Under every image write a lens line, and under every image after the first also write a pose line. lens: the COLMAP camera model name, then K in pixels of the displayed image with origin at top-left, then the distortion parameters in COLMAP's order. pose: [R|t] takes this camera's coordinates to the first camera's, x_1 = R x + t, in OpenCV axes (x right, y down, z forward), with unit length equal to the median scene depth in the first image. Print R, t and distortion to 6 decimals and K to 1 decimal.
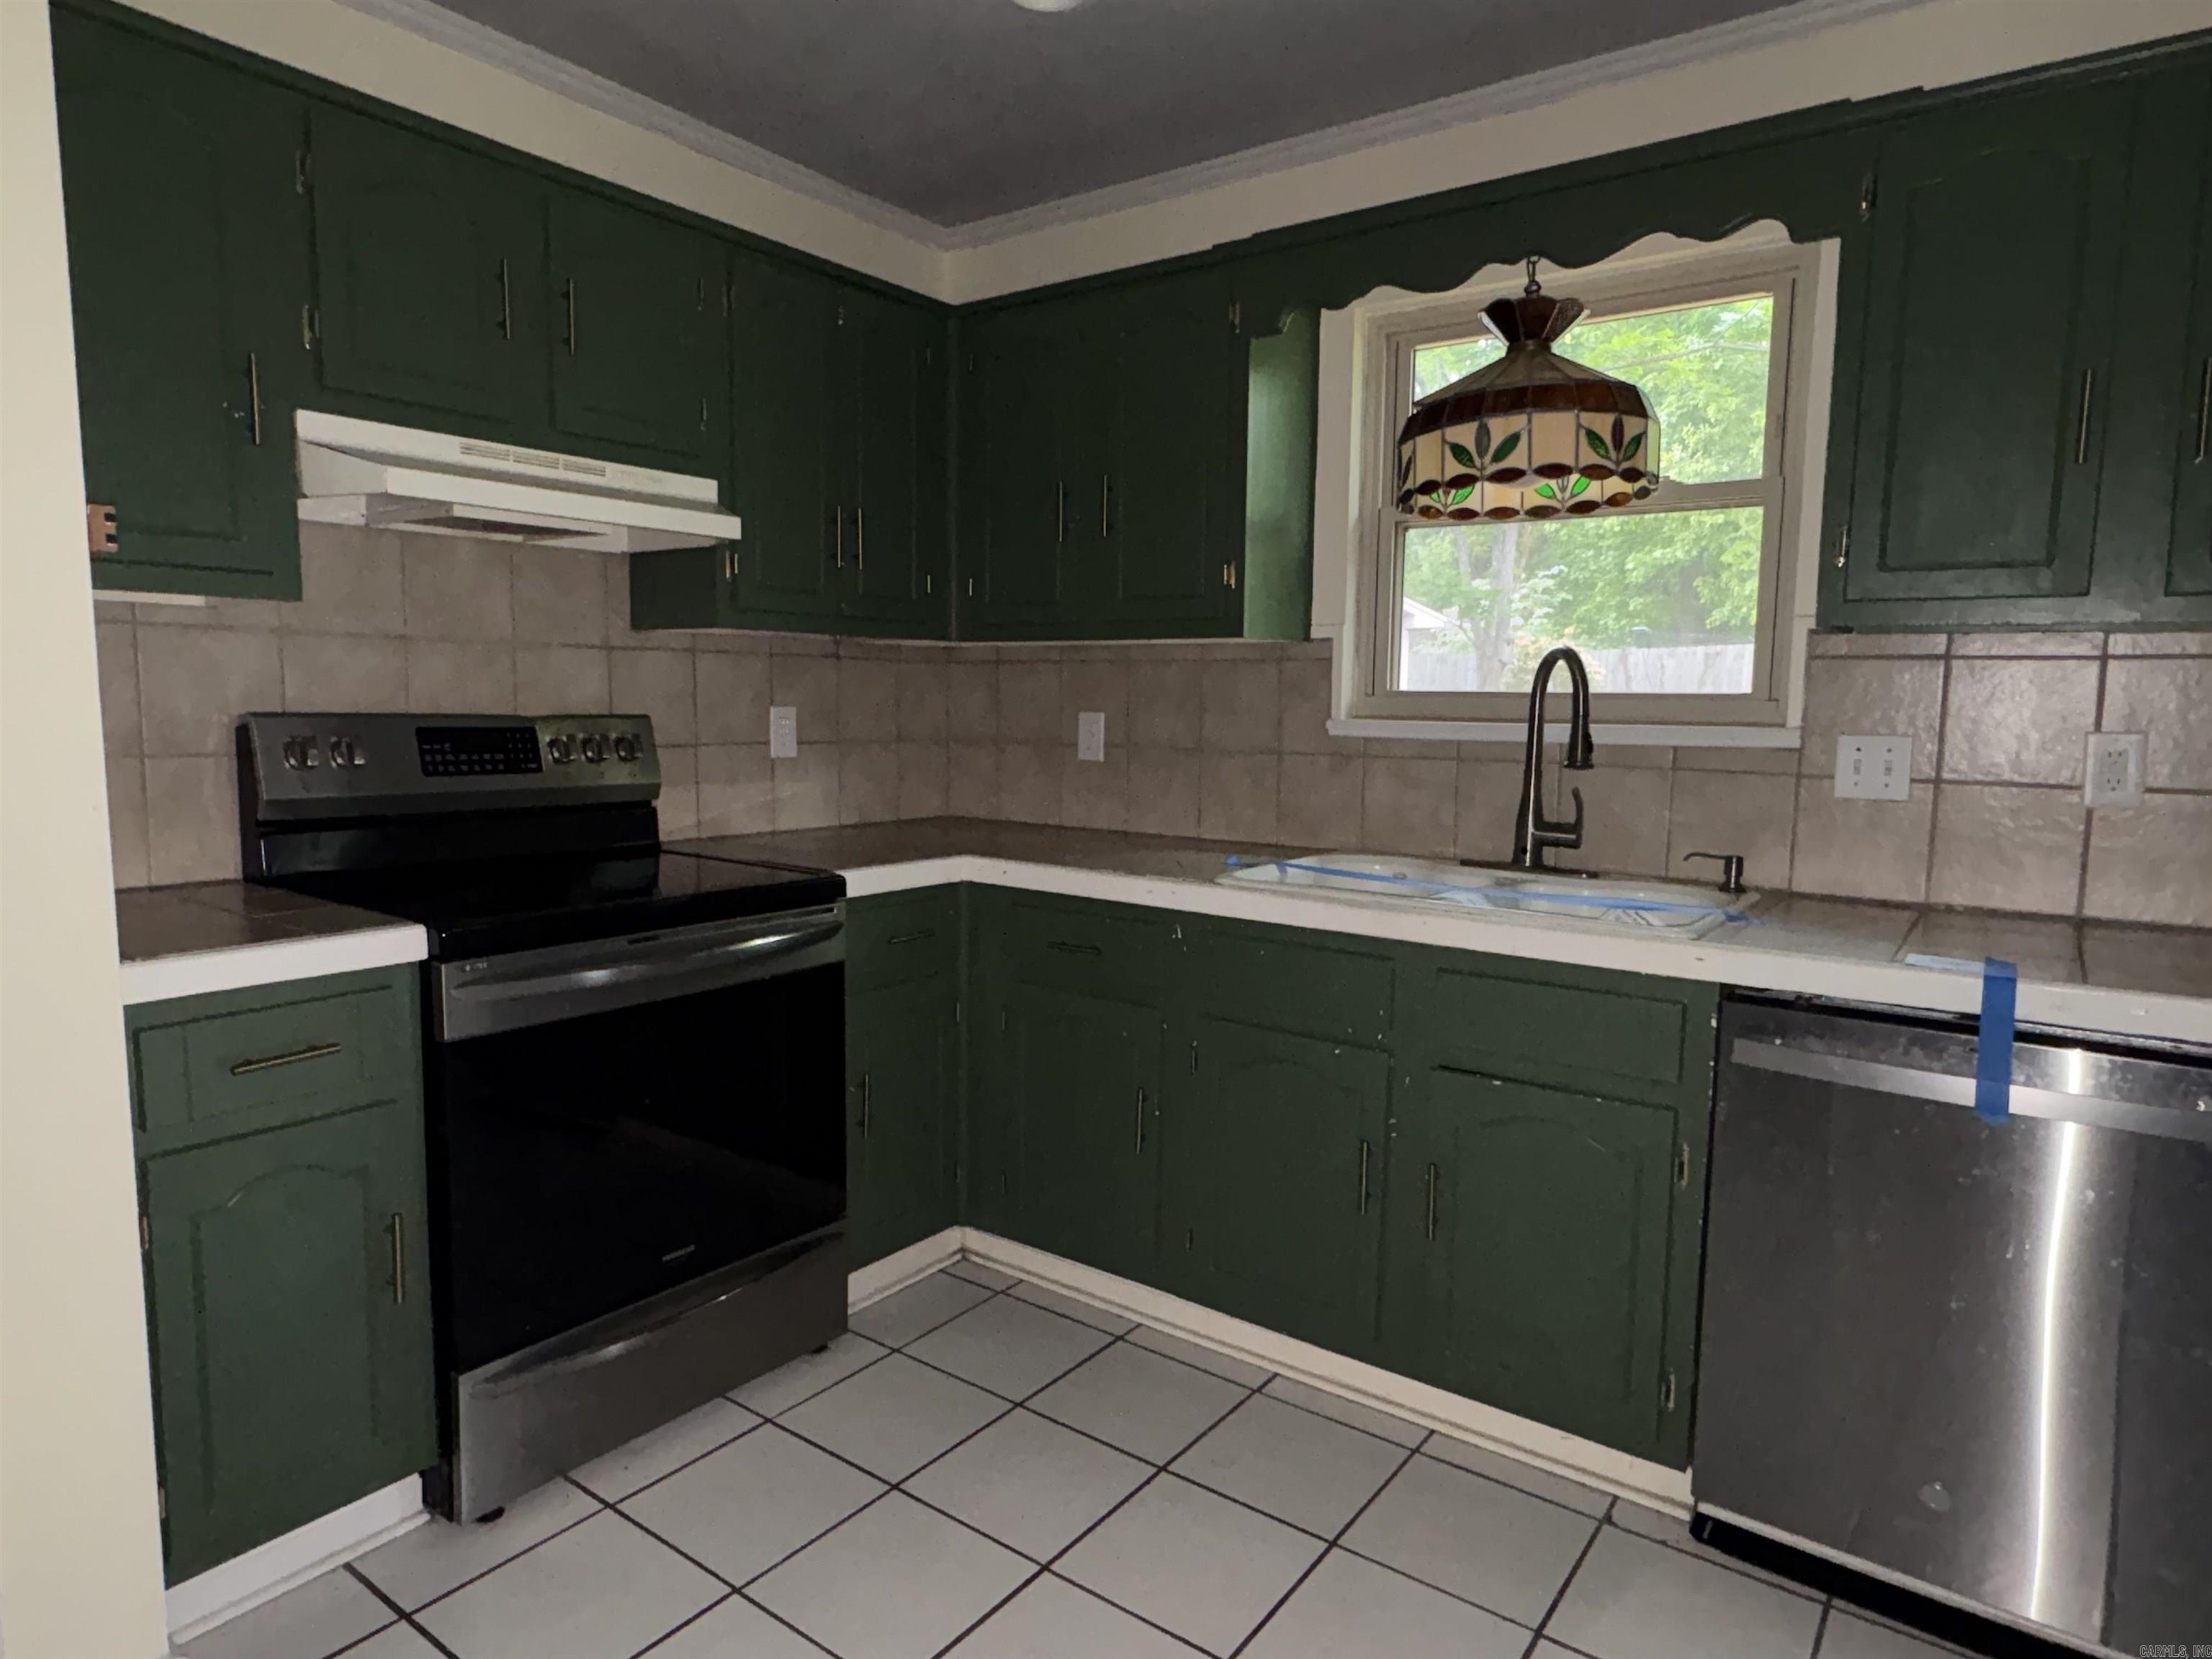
lens RADIAL K [[1296.2, 0, 1098.6], [0, 1296.2, 838.0], [0, 0, 1]] dist [-0.013532, -0.001001]
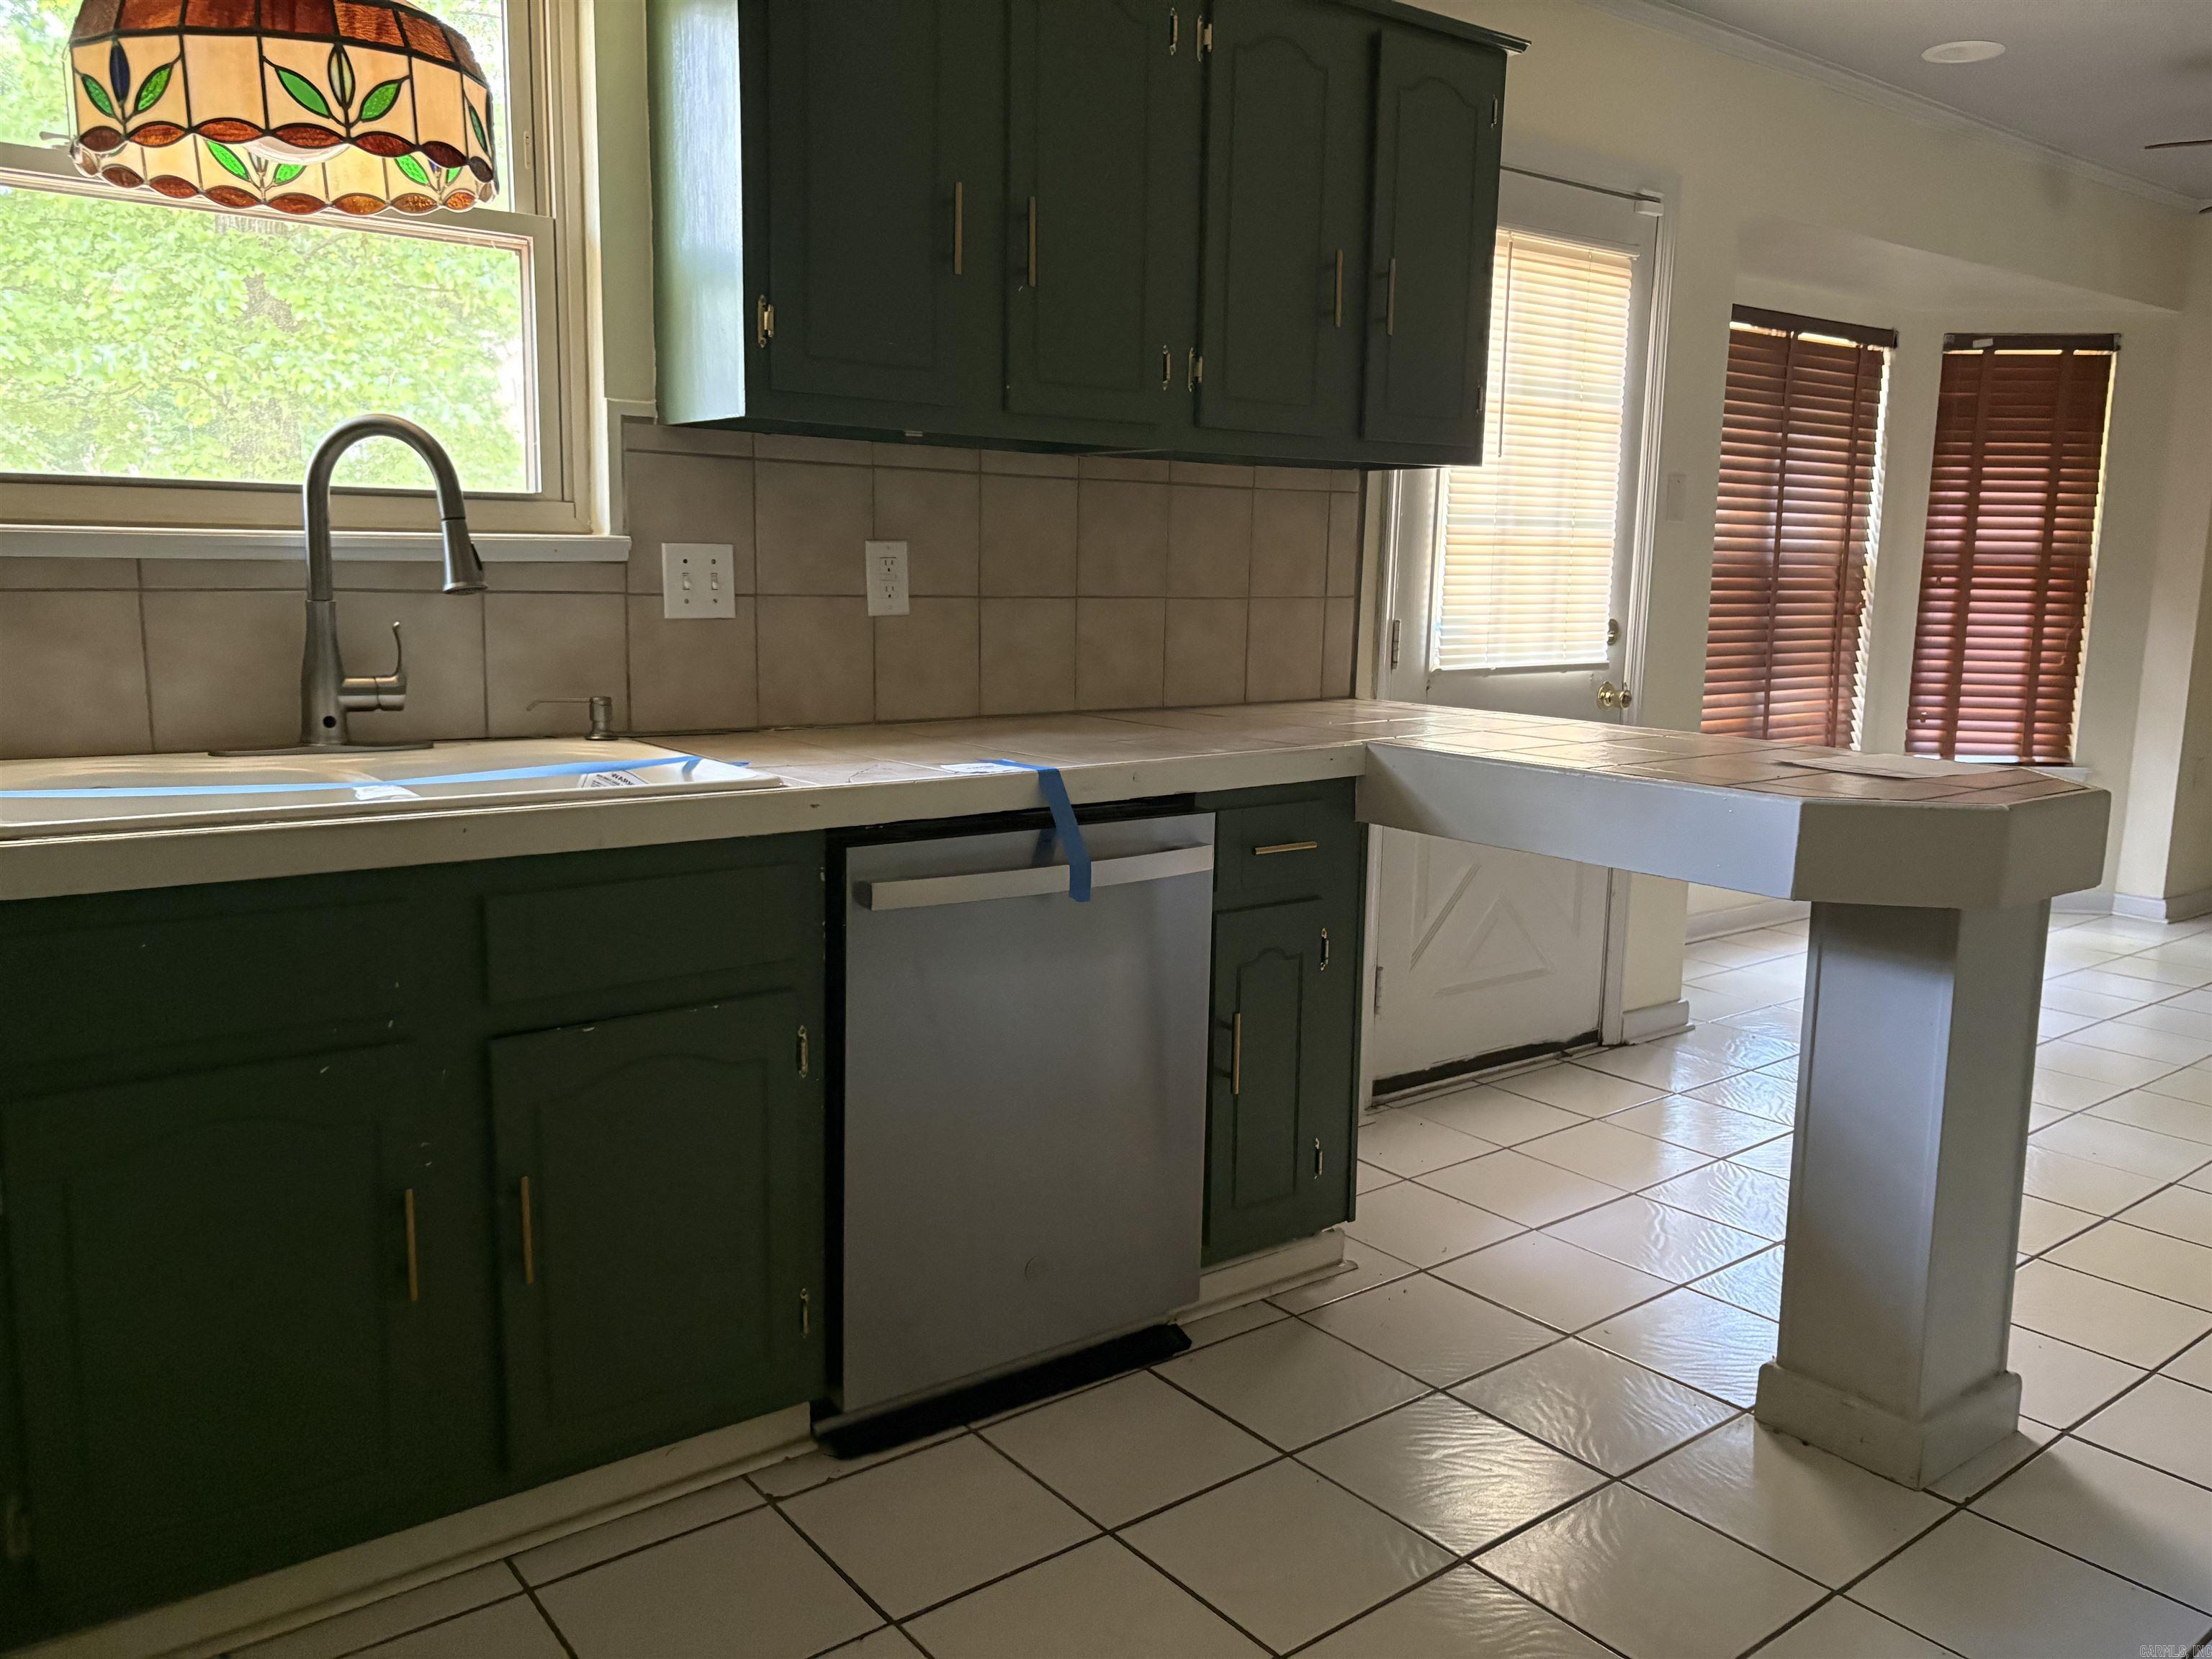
lens RADIAL K [[1671.4, 0, 1121.5], [0, 1671.4, 828.9], [0, 0, 1]] dist [0.016166, -0.026649]
pose [[0.264760, -0.161225, 0.950741, -0.417598], [0.088933, 0.985805, 0.142405, -0.023631], [-0.960205, 0.046849, 0.275340, 0.391363]]
